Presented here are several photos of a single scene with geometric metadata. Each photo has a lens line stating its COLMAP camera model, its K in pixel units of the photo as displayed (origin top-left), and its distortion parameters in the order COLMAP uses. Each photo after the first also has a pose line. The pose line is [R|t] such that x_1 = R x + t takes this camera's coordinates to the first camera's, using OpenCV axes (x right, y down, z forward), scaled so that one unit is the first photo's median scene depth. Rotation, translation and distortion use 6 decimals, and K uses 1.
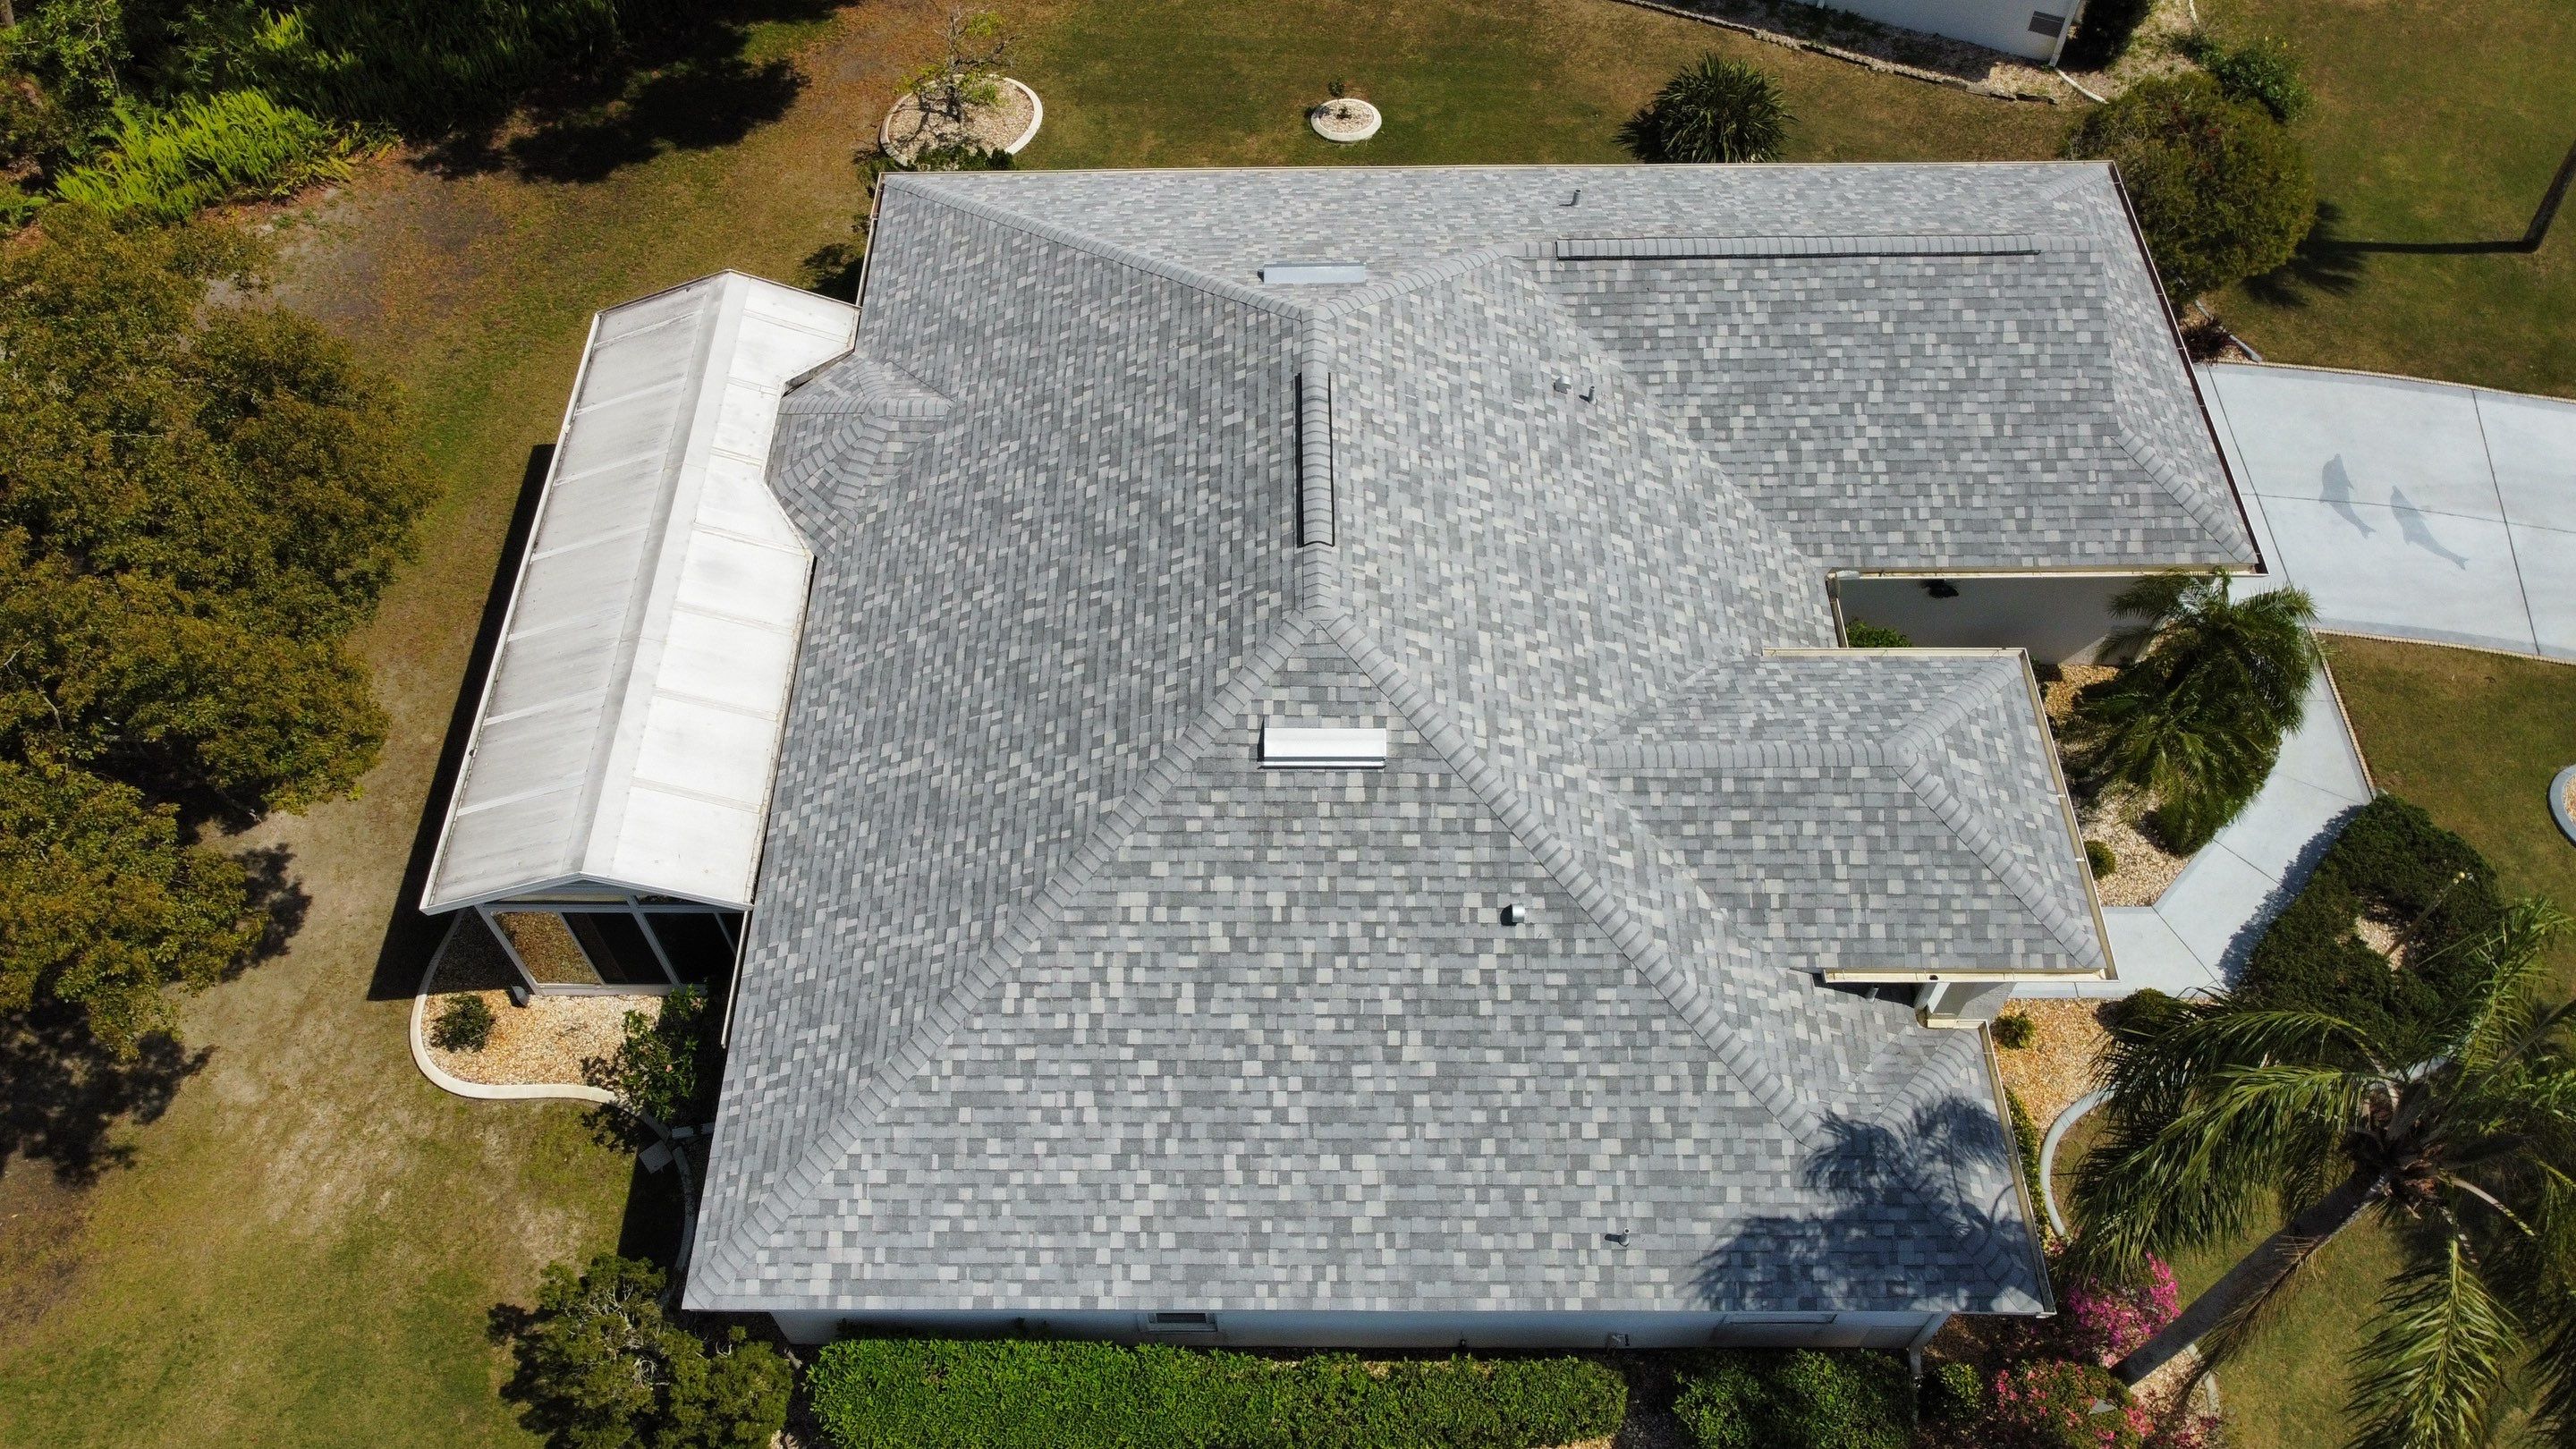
lens RADIAL K [[1947.5, 0, 1248.6], [0, 1947.5, 699.9], [0, 0, 1]] dist [0.004169, -0.013638]
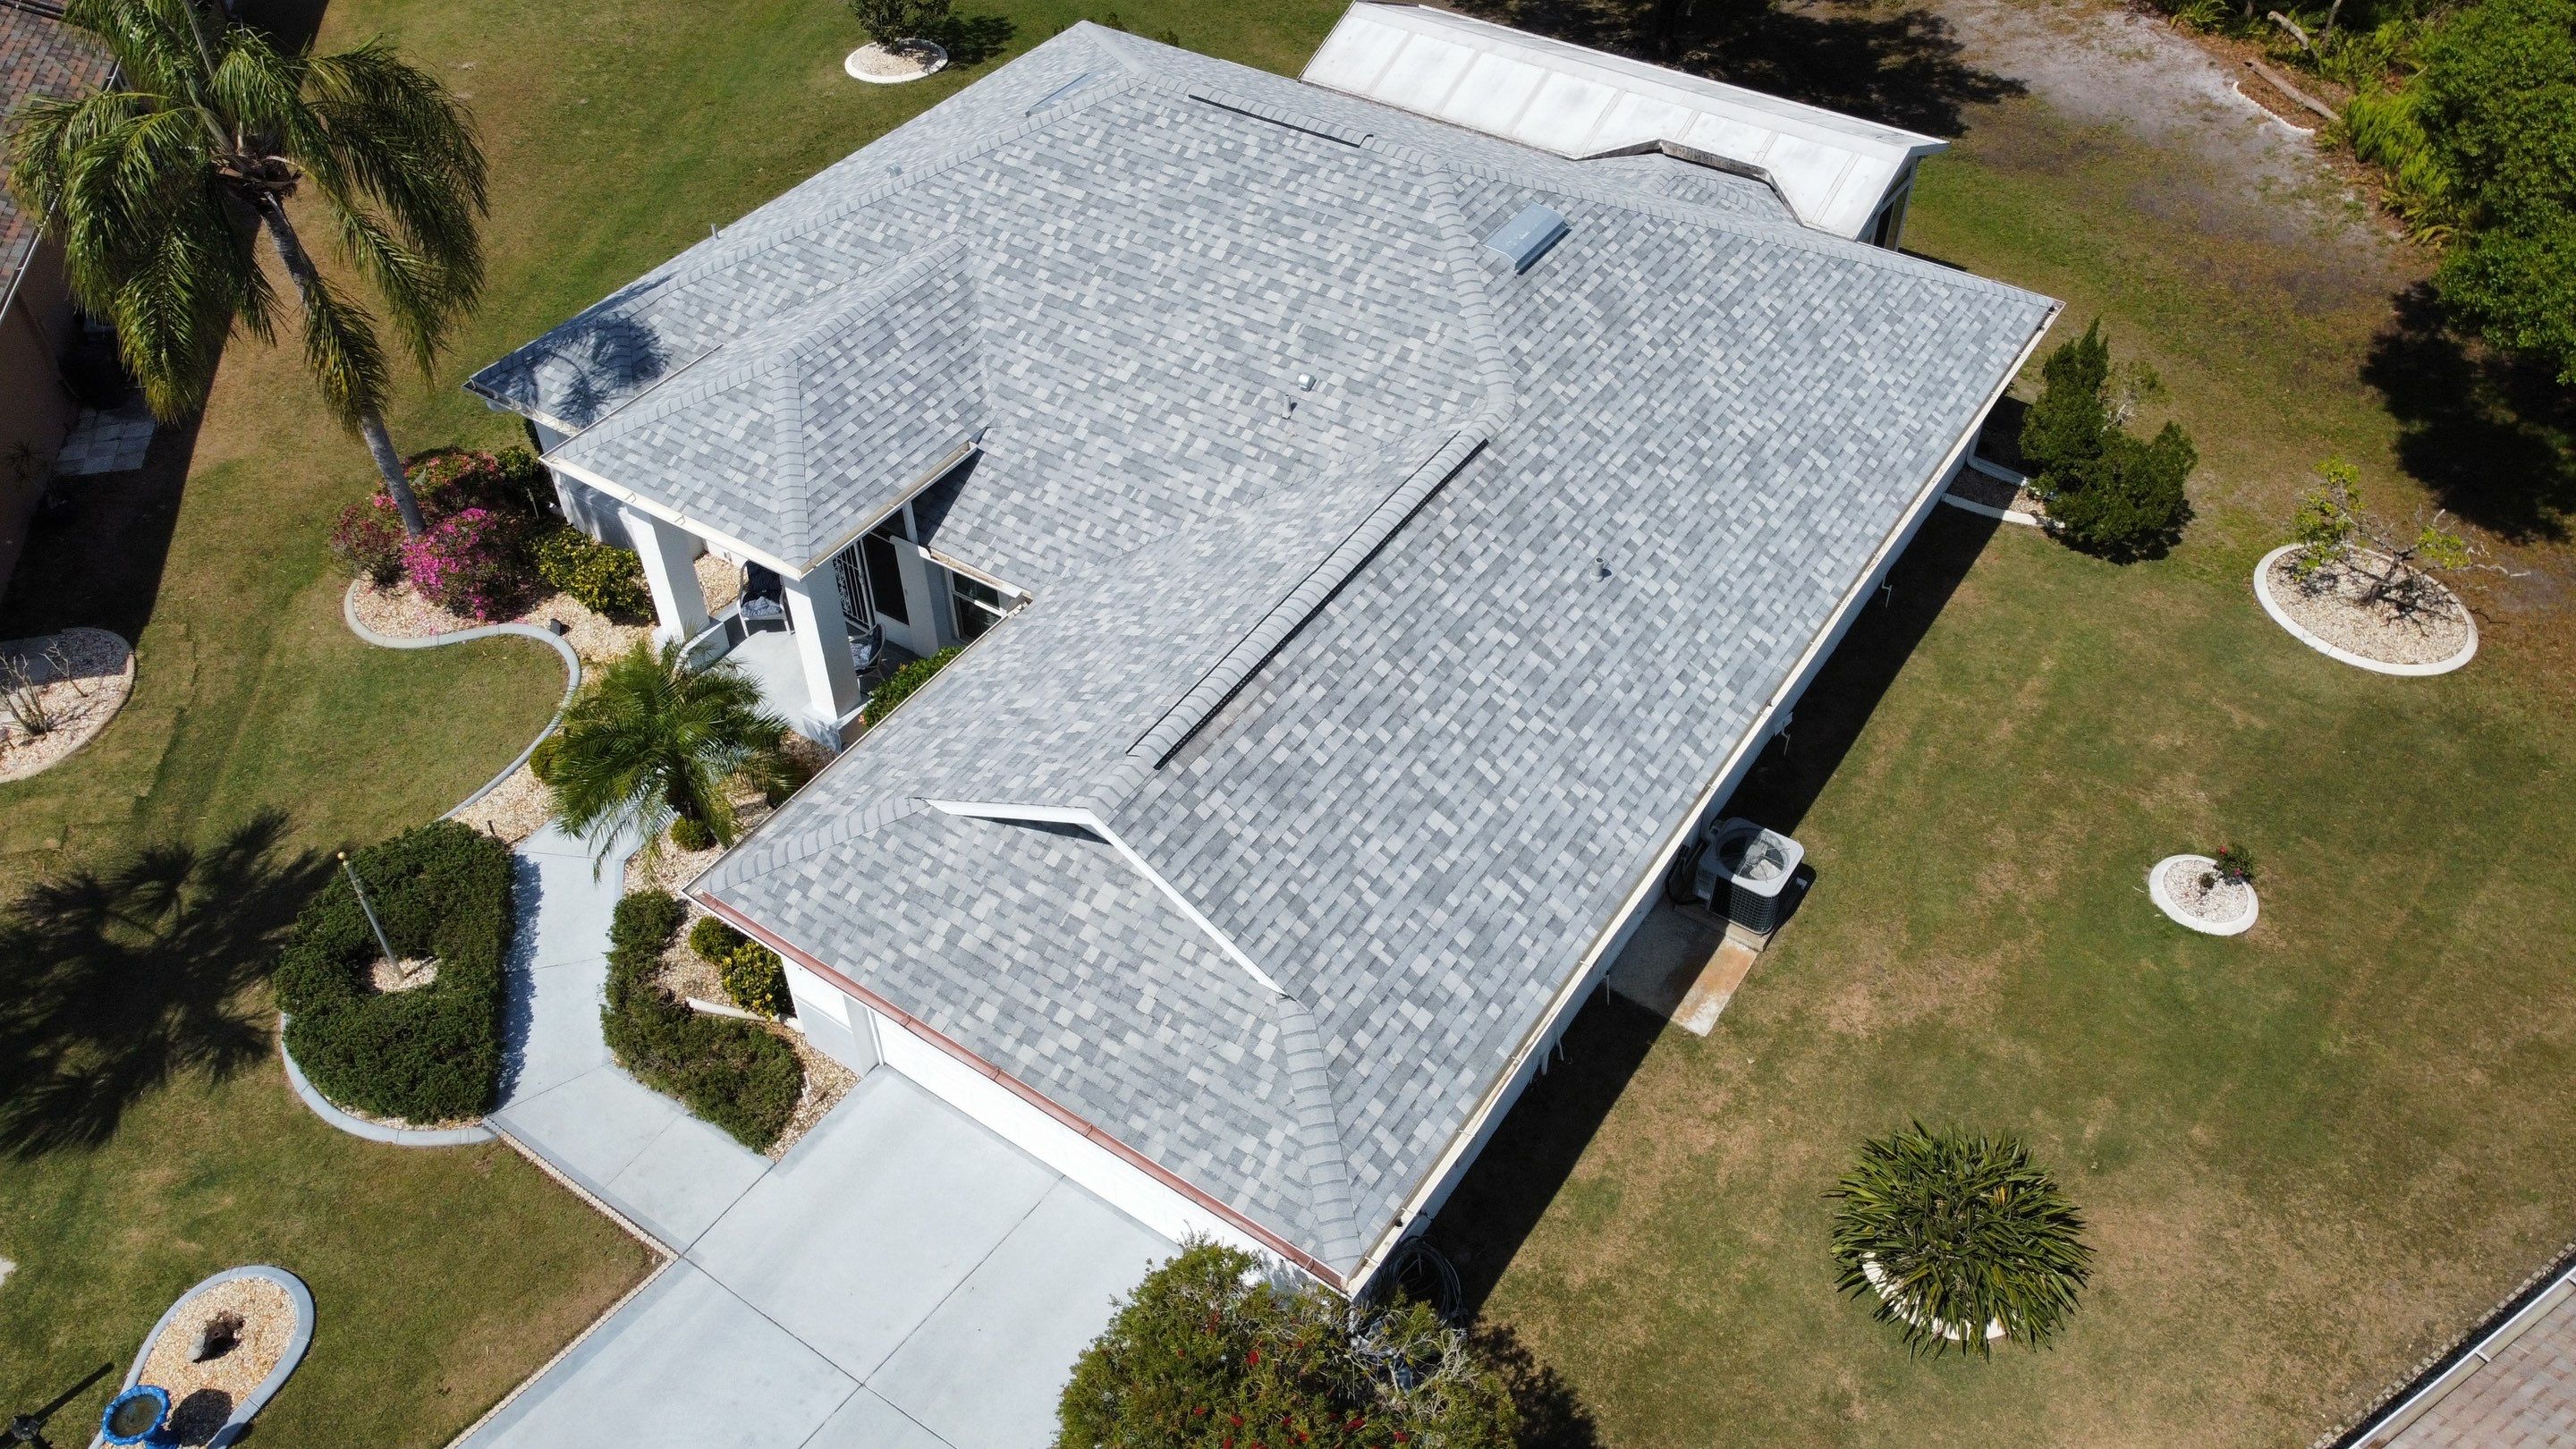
lens RADIAL K [[1947.5, 0, 1248.8], [0, 1947.5, 690.3], [0, 0, 1]] dist [0.004169, -0.013638]
pose [[-0.559045, 0.584050, -0.588518, 0.860759], [-0.656111, 0.122356, 0.744679, -0.868256], [0.506939, 0.802443, 0.314799, 0.845122]]
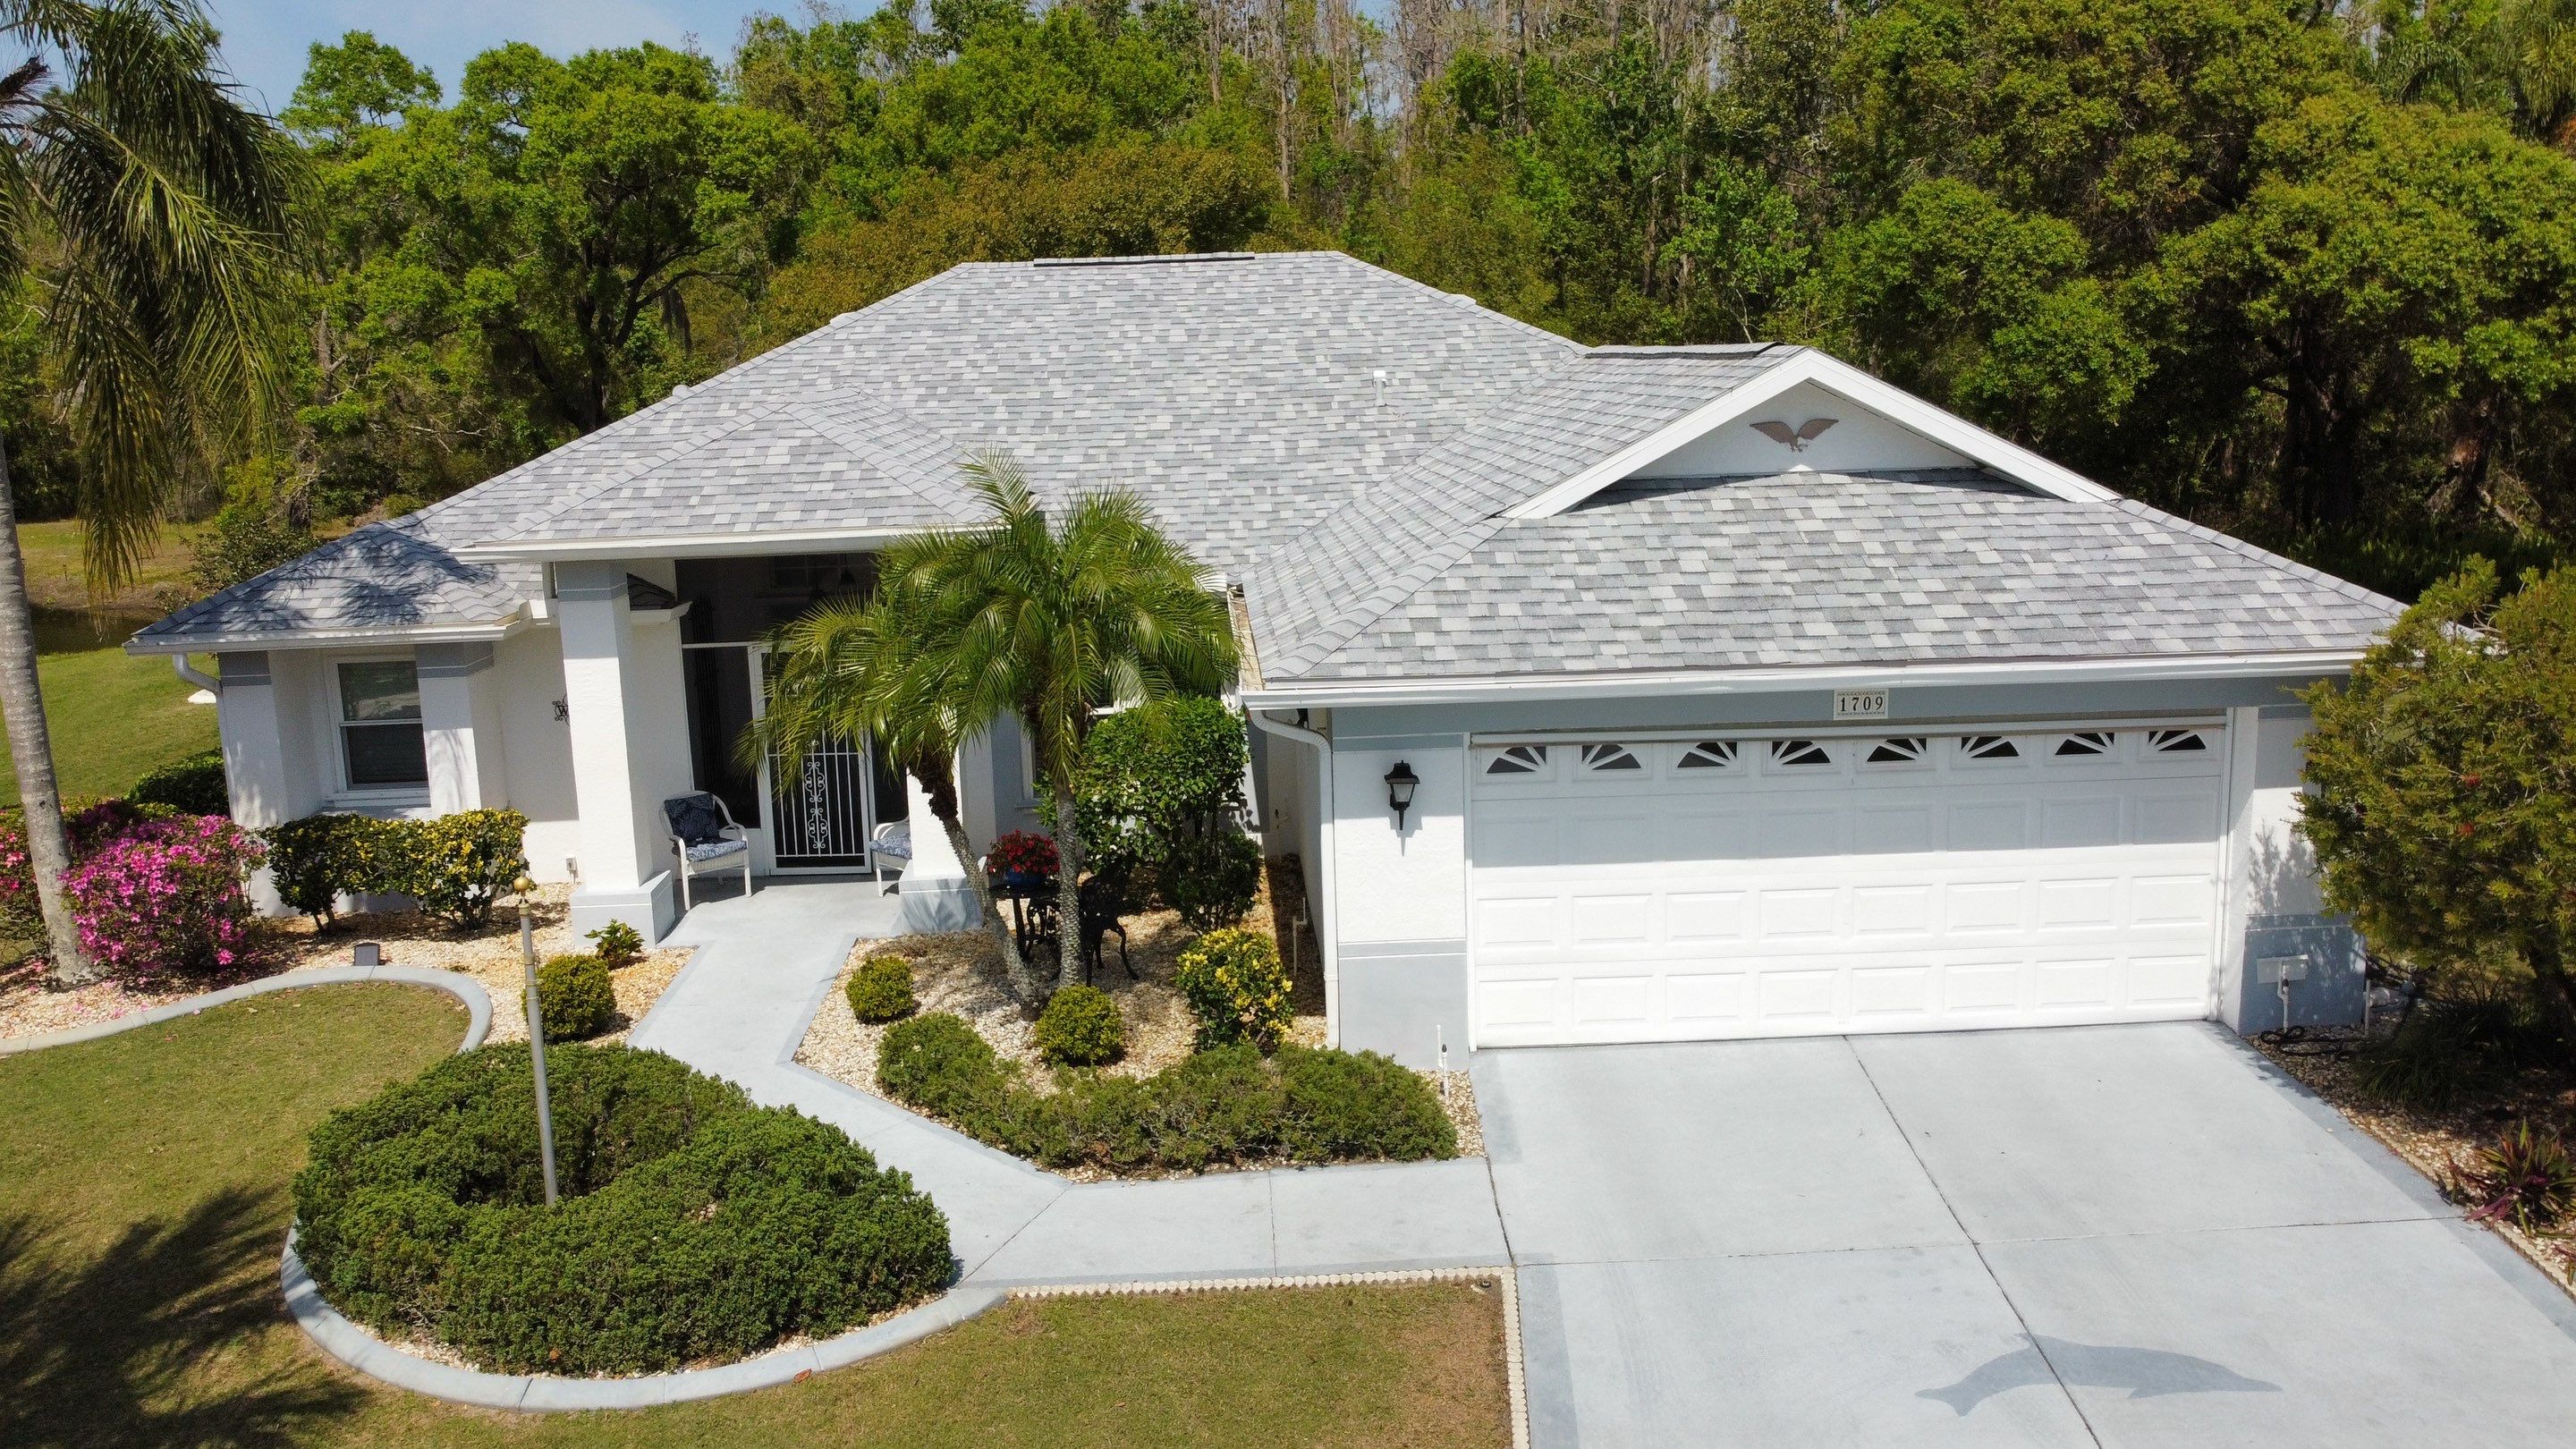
lens RADIAL K [[1947.5, 0, 1247.1], [0, 1947.5, 690.4], [0, 0, 1]] dist [0.004169, -0.013638]
pose [[0.034385, 0.190475, -0.981090, 1.055500], [-0.792550, 0.603227, 0.089337, -0.115296], [0.608836, 0.774491, 0.171703, 0.967824]]
